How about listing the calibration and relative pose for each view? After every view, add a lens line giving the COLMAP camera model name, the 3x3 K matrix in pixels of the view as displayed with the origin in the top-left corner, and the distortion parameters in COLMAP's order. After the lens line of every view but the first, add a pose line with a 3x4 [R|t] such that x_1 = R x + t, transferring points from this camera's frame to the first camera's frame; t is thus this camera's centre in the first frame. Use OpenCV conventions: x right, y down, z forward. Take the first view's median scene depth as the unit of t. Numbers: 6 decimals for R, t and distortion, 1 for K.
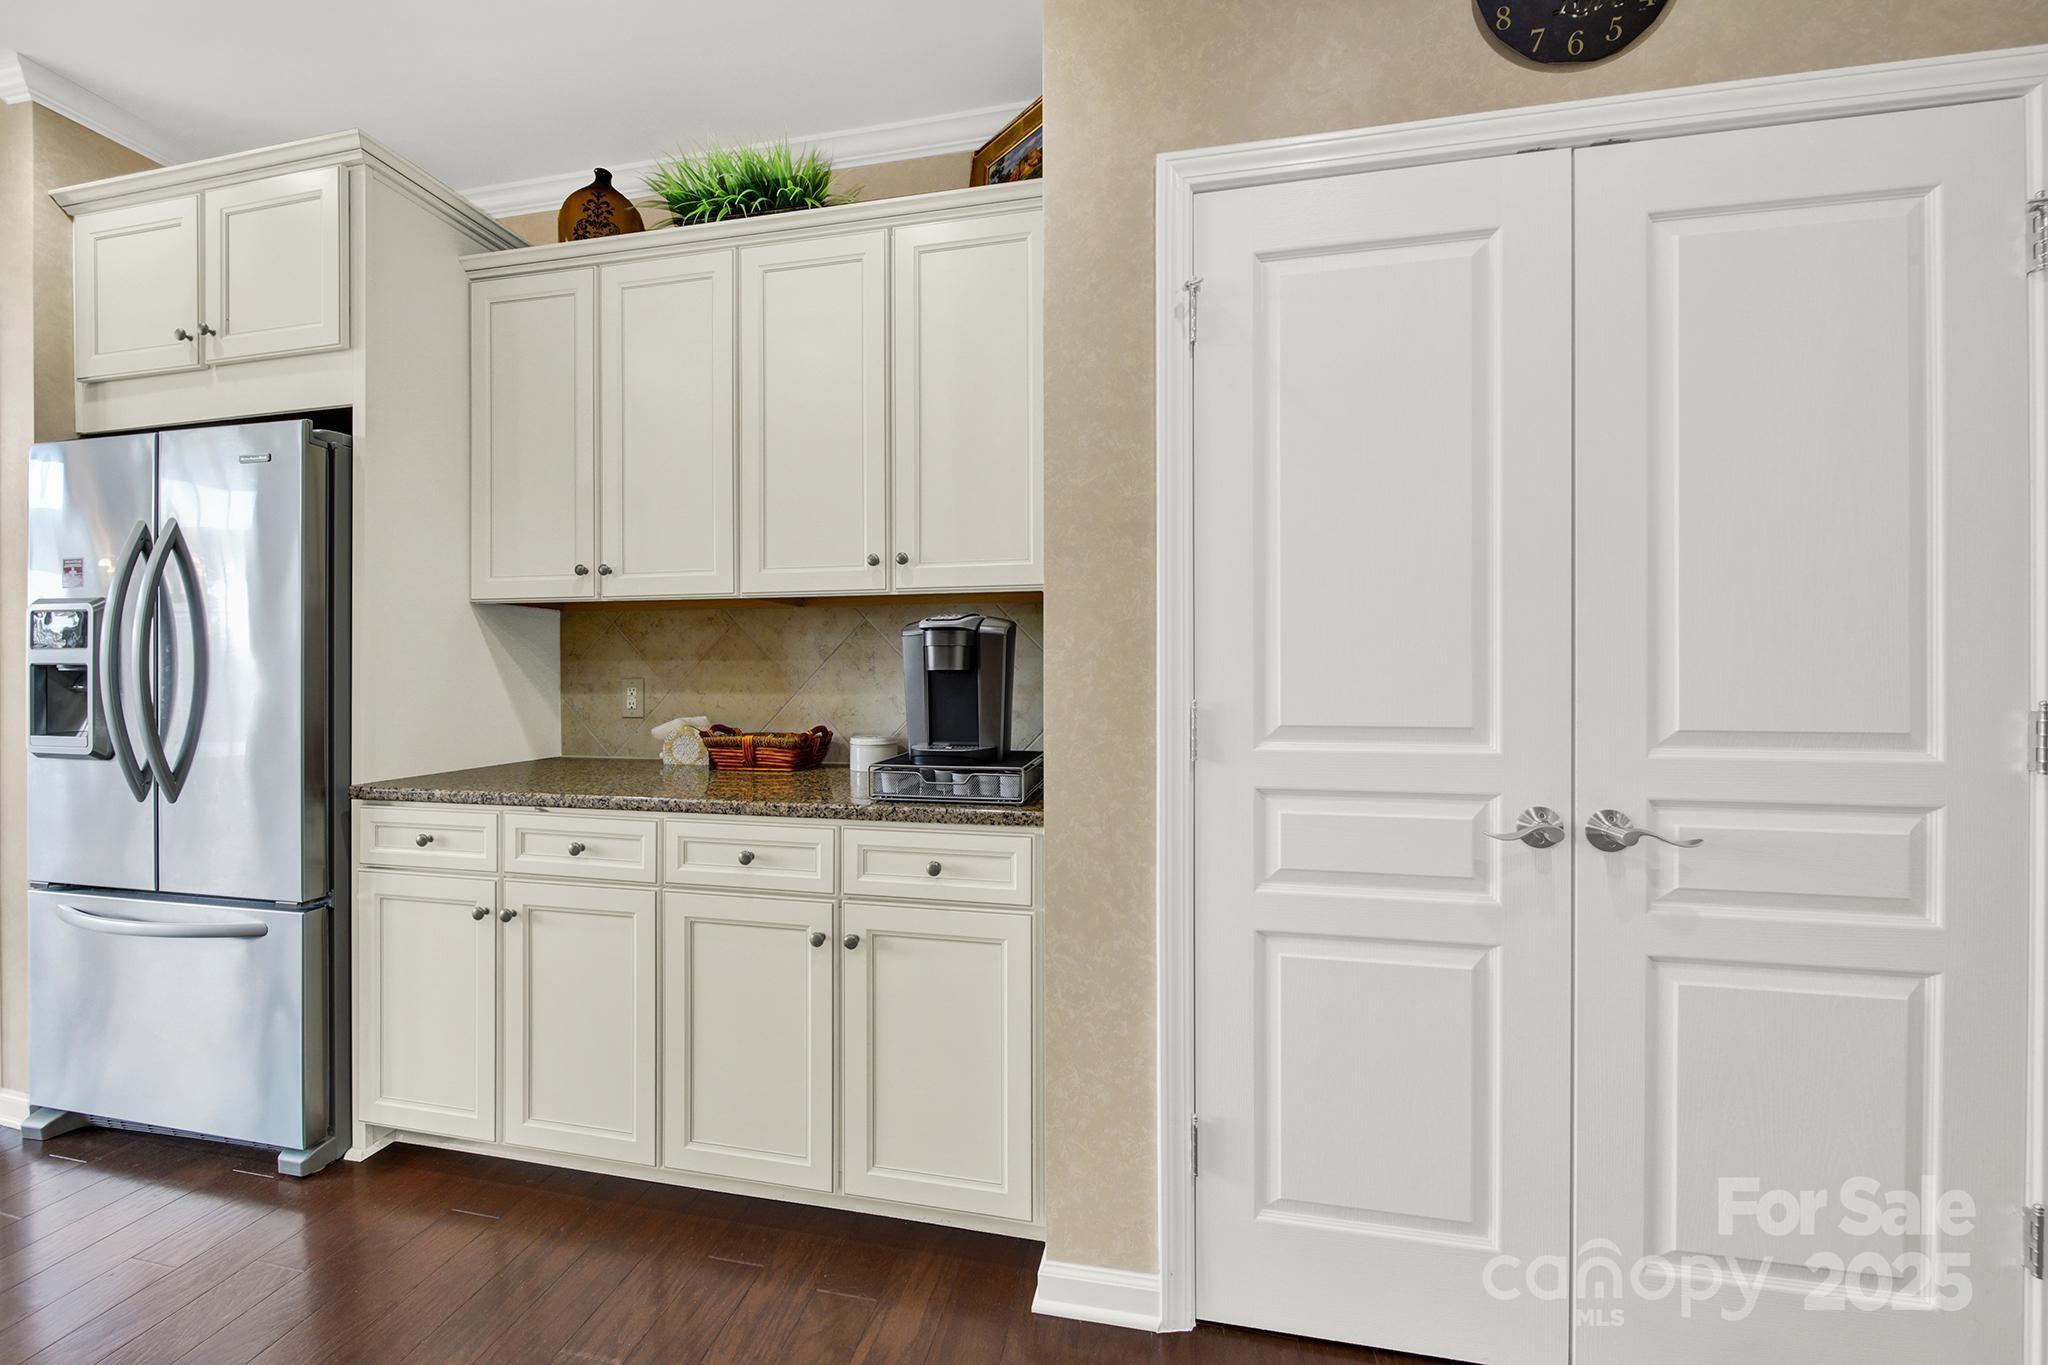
lens RADIAL K [[742.5, 0, 1023.5], [0, 742.5, 673.6], [0, 0, 1]] dist [-0.002937, -0.000862]
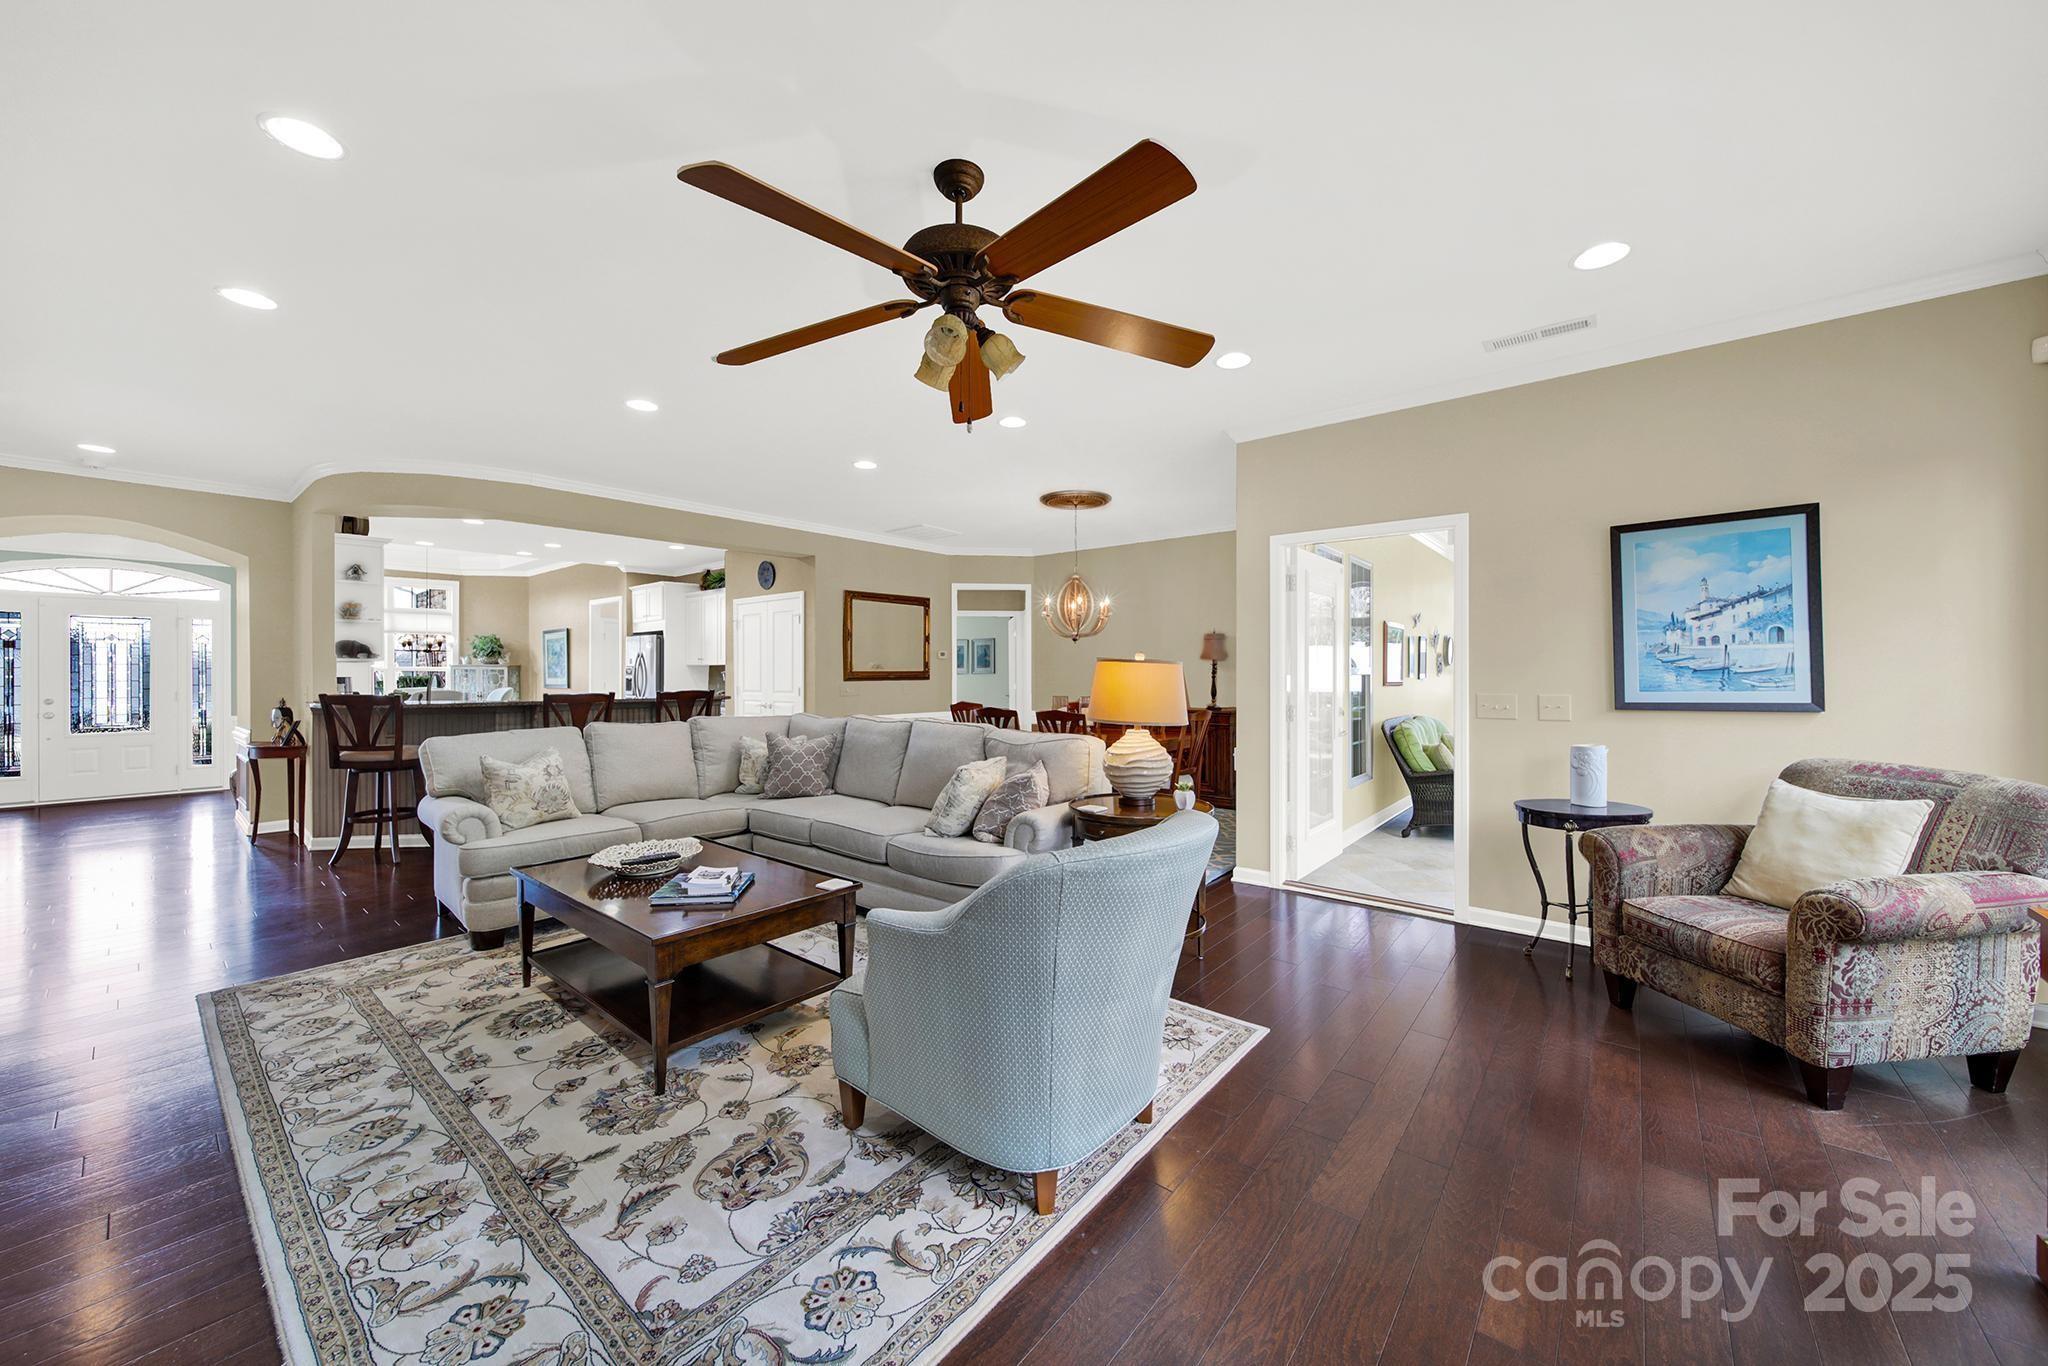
lens RADIAL K [[742.5, 0, 1035.8], [0, 742.5, 673.2], [0, 0, 1]] dist [-0.002937, -0.000862]
pose [[0.887039, 0.003114, -0.461684, 3.926477], [-0.007075, 0.999952, -0.006850, -0.030895], [0.461641, 0.009342, 0.887018, -2.493639]]
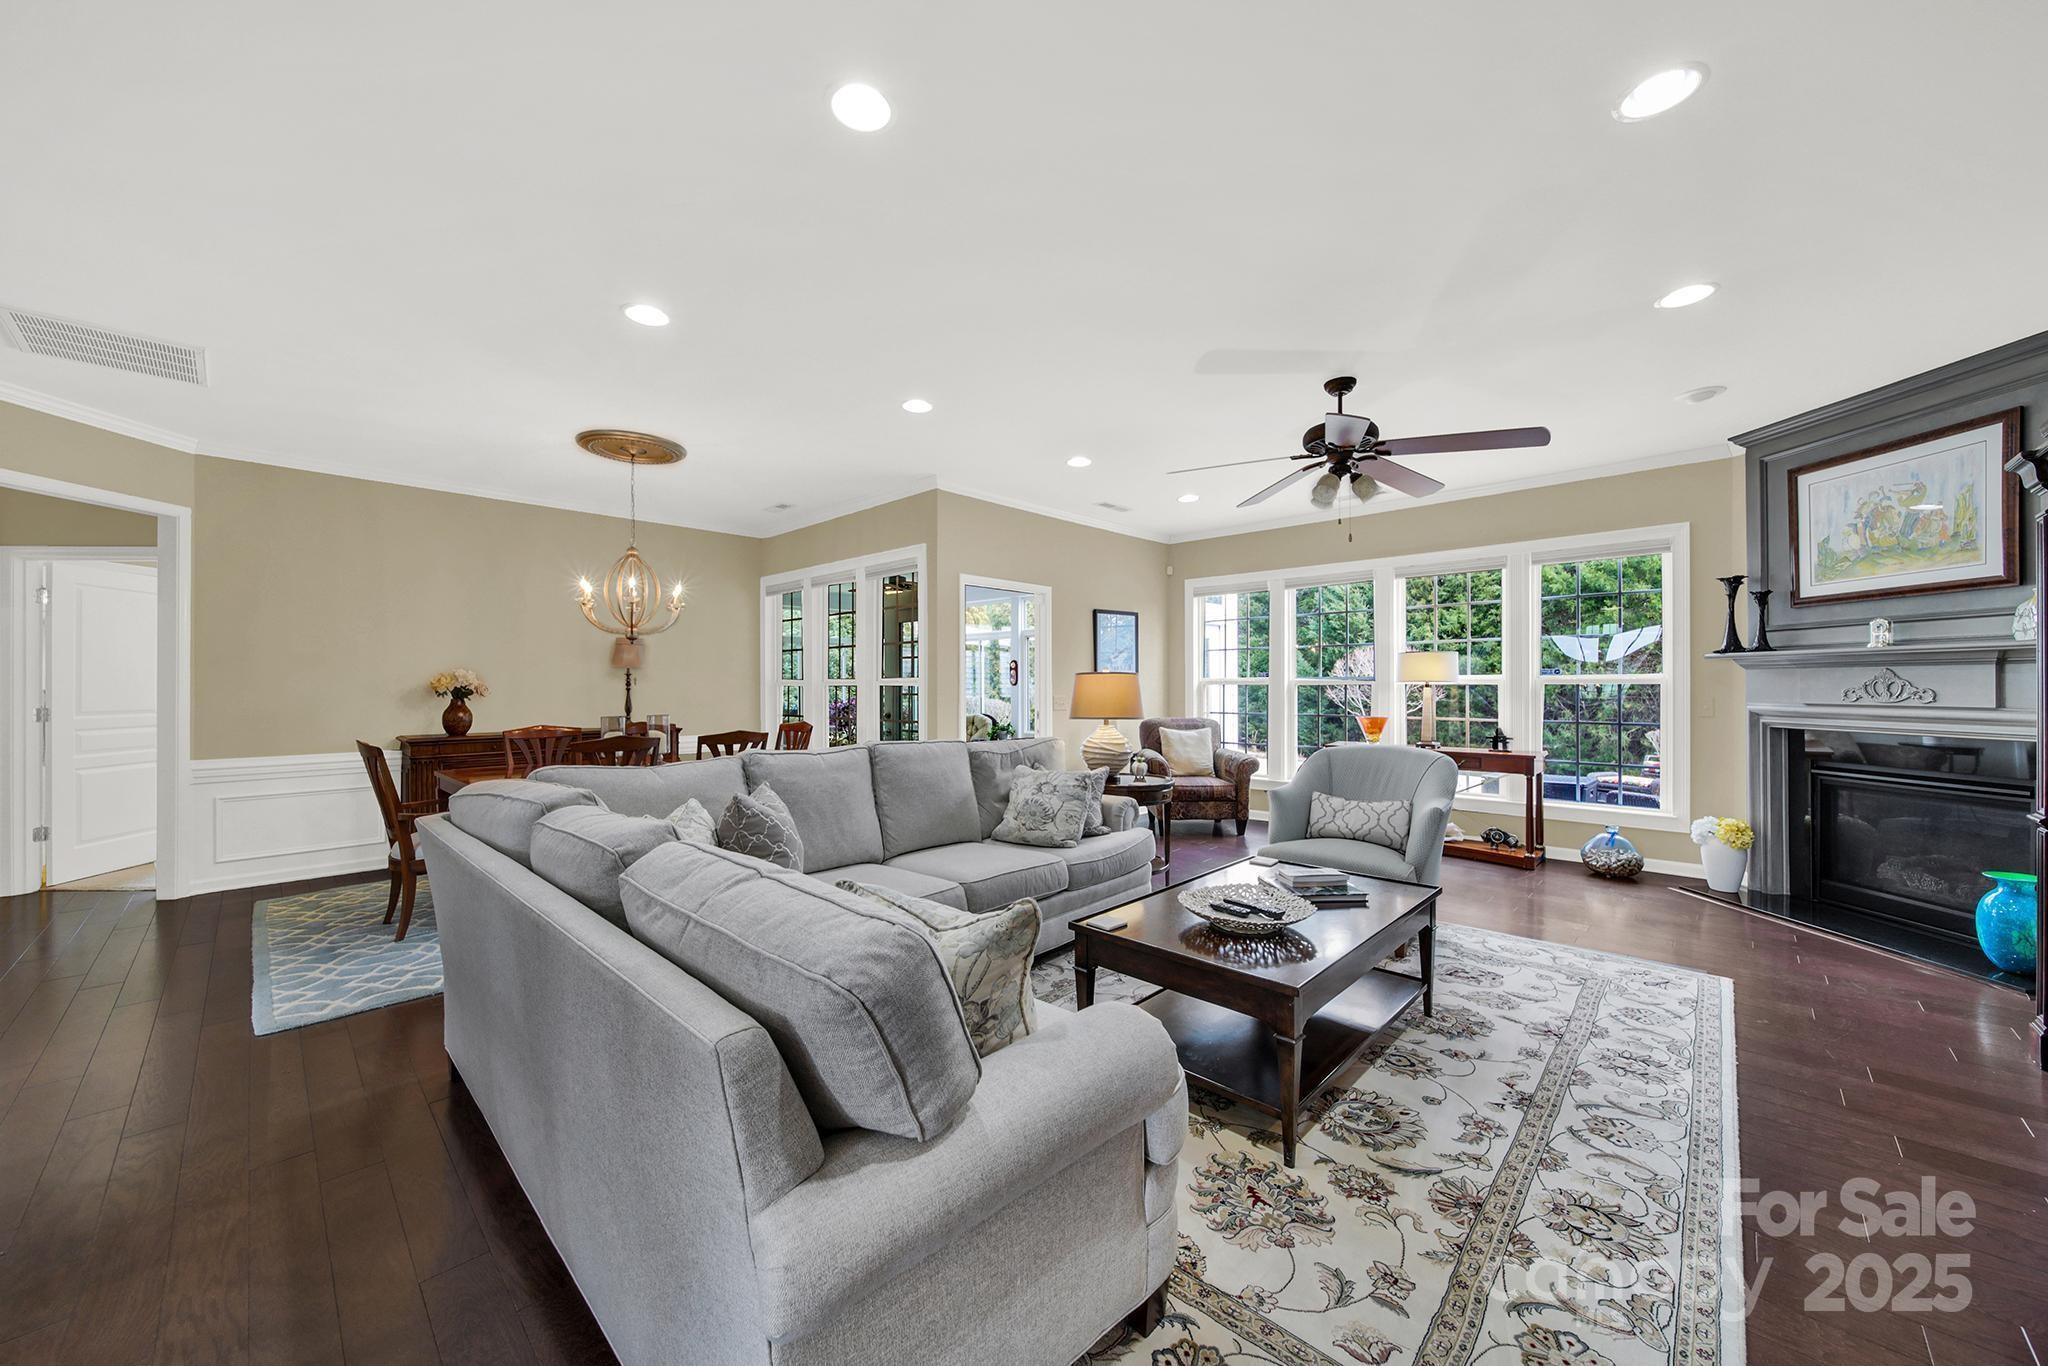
lens RADIAL K [[742.5, 0, 1012.9], [0, 742.5, 686.6], [0, 0, 1]] dist [-0.002937, -0.000862]
pose [[0.534770, 0.000943, 0.844997, 1.024124], [0.009027, 0.999936, -0.006830, -0.017528], [-0.844950, 0.011280, 0.534727, -1.780926]]
